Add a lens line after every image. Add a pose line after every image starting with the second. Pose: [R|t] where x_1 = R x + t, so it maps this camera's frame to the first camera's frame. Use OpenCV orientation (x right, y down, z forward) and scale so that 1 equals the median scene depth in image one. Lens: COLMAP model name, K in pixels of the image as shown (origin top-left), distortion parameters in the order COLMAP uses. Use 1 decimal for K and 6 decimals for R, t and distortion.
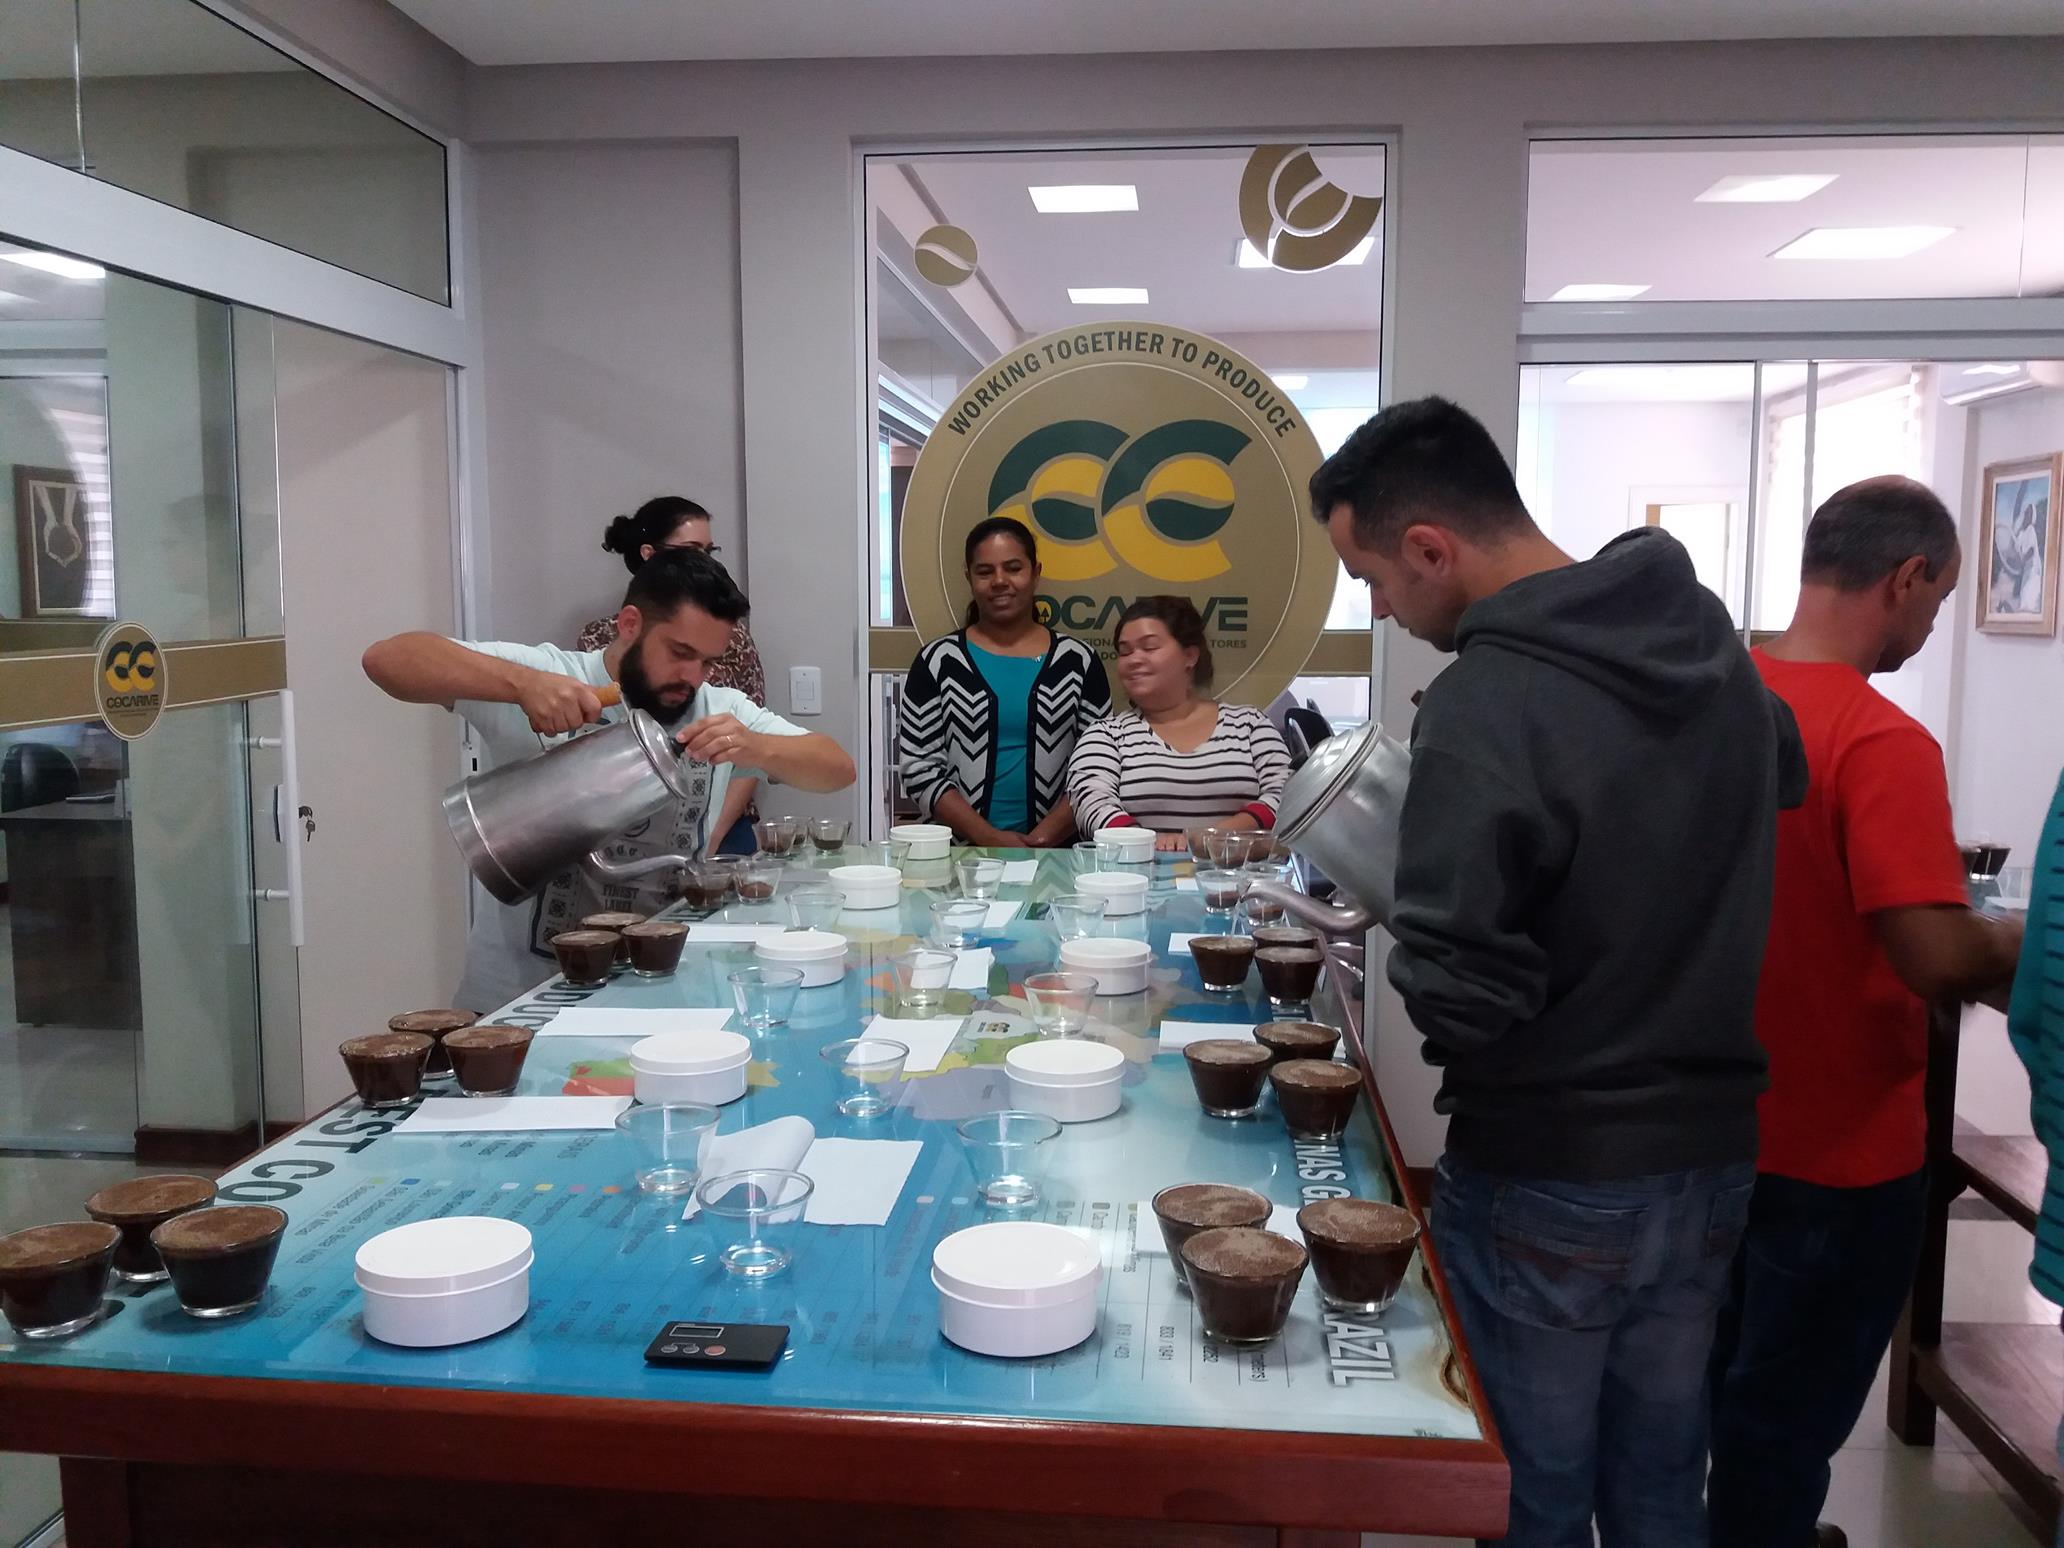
lens RADIAL K [[1672.3, 0, 1037.2], [0, 1672.3, 782.7], [0, 0, 1]] dist [0.109073, -0.239677]
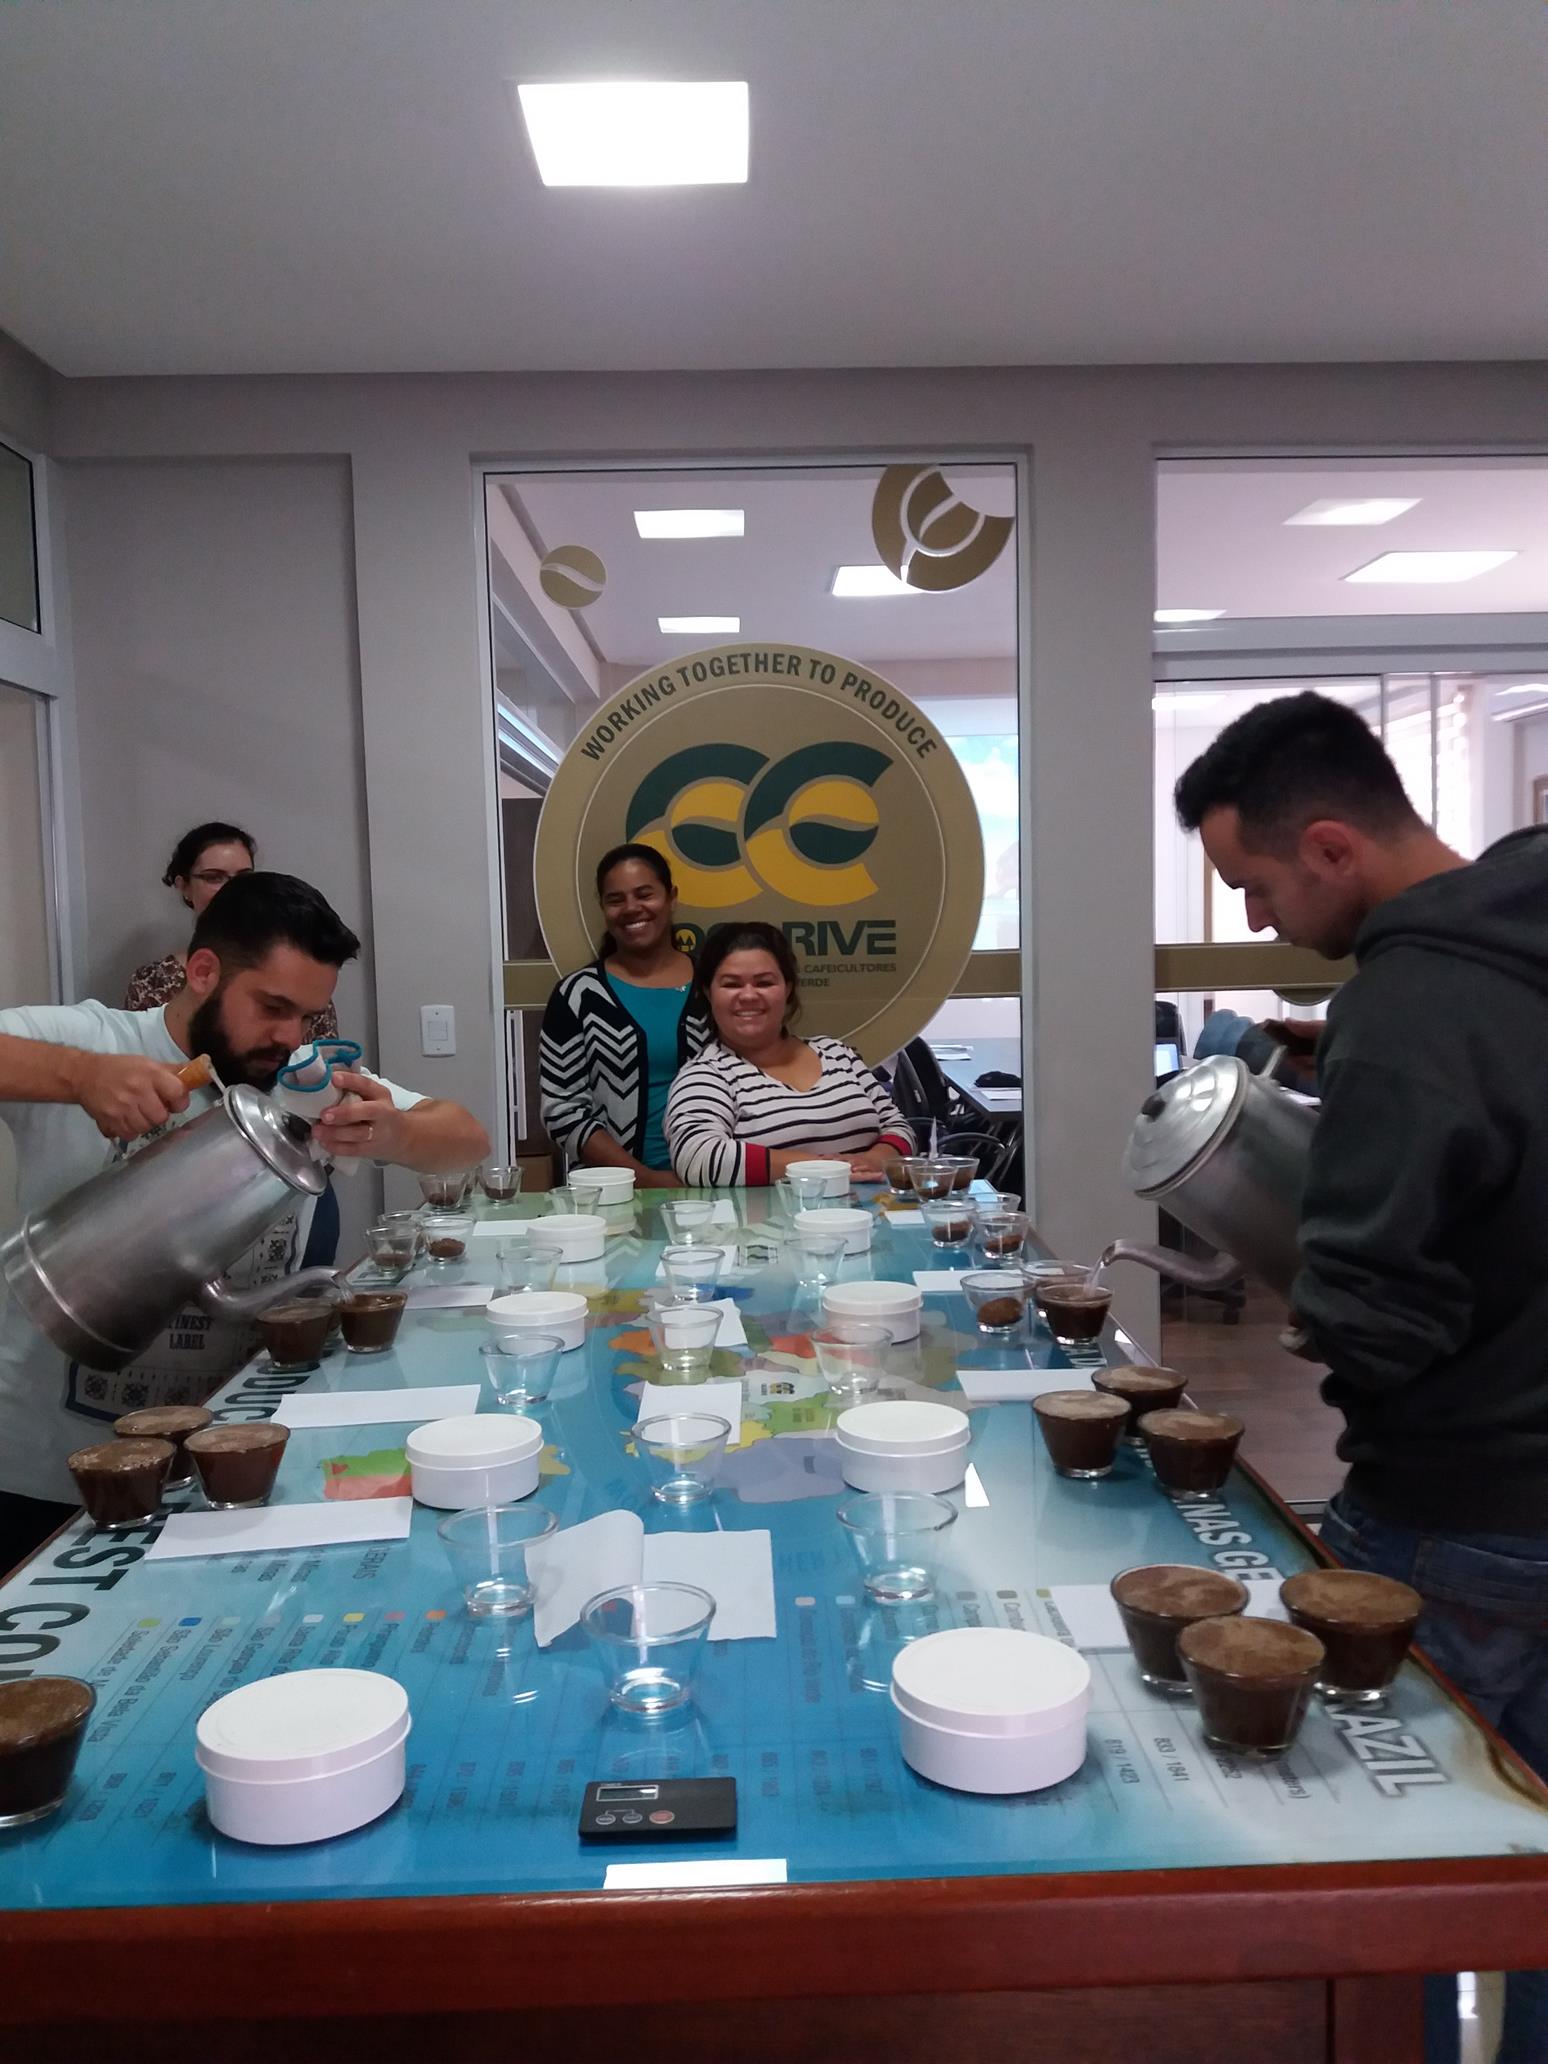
lens RADIAL K [[1672.3, 0, 782.5], [0, 1672.3, 1044.4], [0, 0, 1]] dist [0.109073, -0.239677]
pose [[0.992573, -0.036347, 0.116093, -0.123212], [0.041177, 0.998371, -0.039483, -0.004589], [-0.114469, 0.043970, 0.992453, 0.086659]]
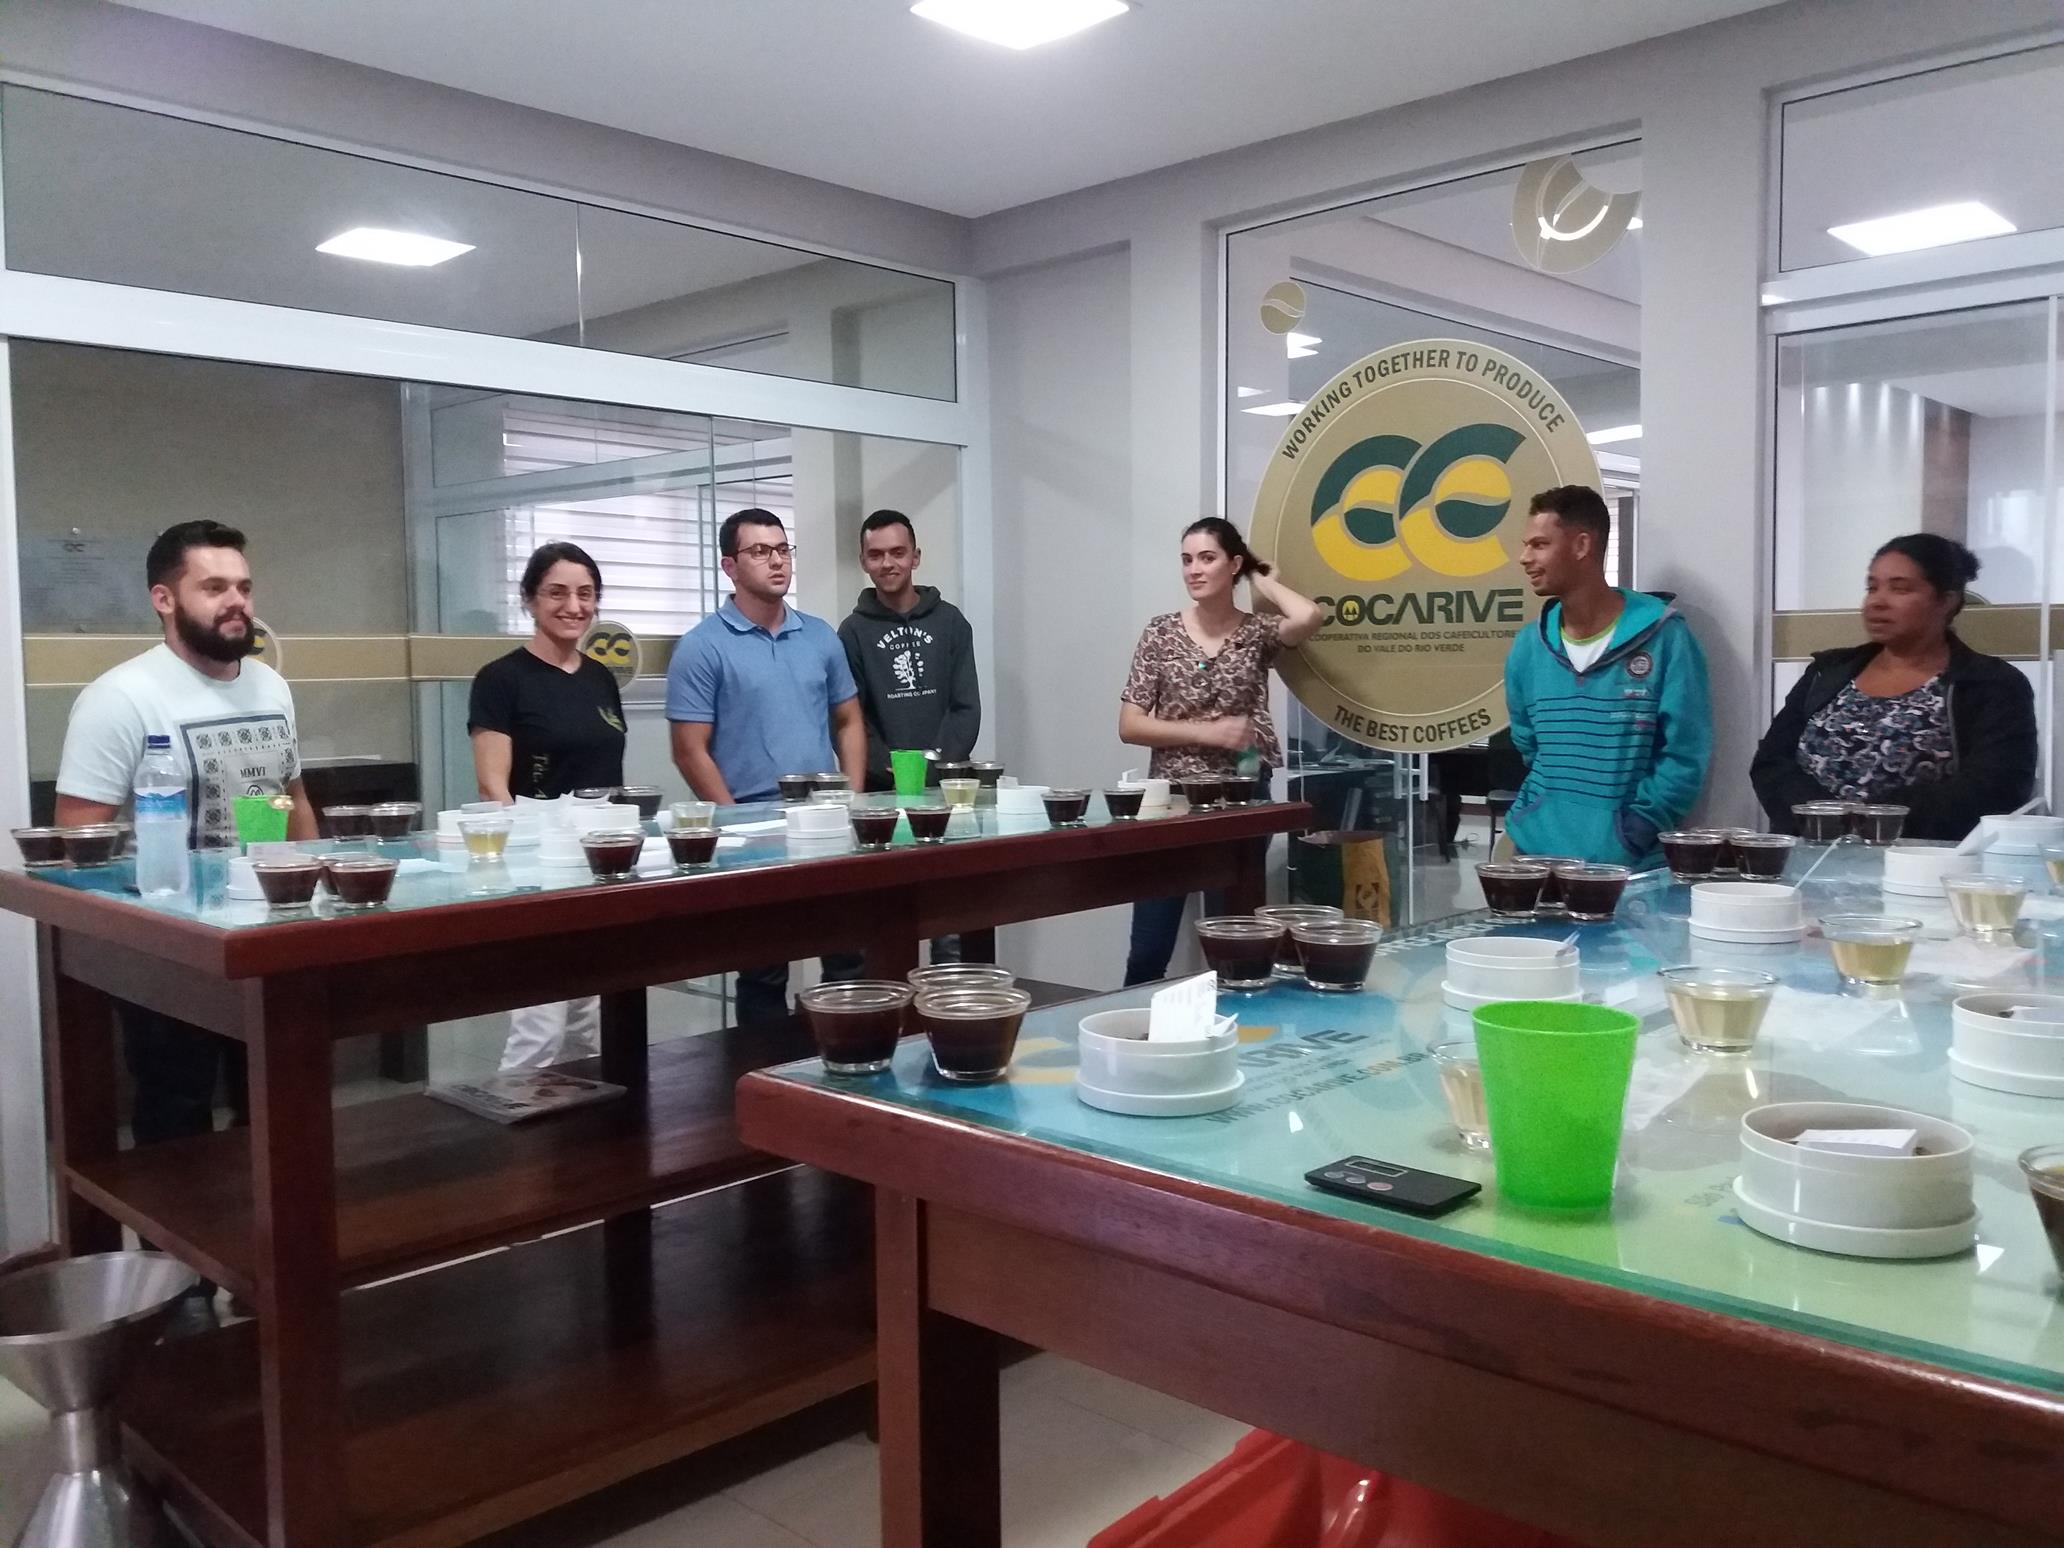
lens RADIAL K [[1672.3, 0, 1037.2], [0, 1672.3, 782.7], [0, 0, 1]] dist [0.109073, -0.239677]
pose [[0.780170, 0.031039, -0.624797, 1.193423], [-0.057193, 0.998124, -0.021830, 0.107265], [0.622947, 0.052765, 0.780482, 0.012245]]
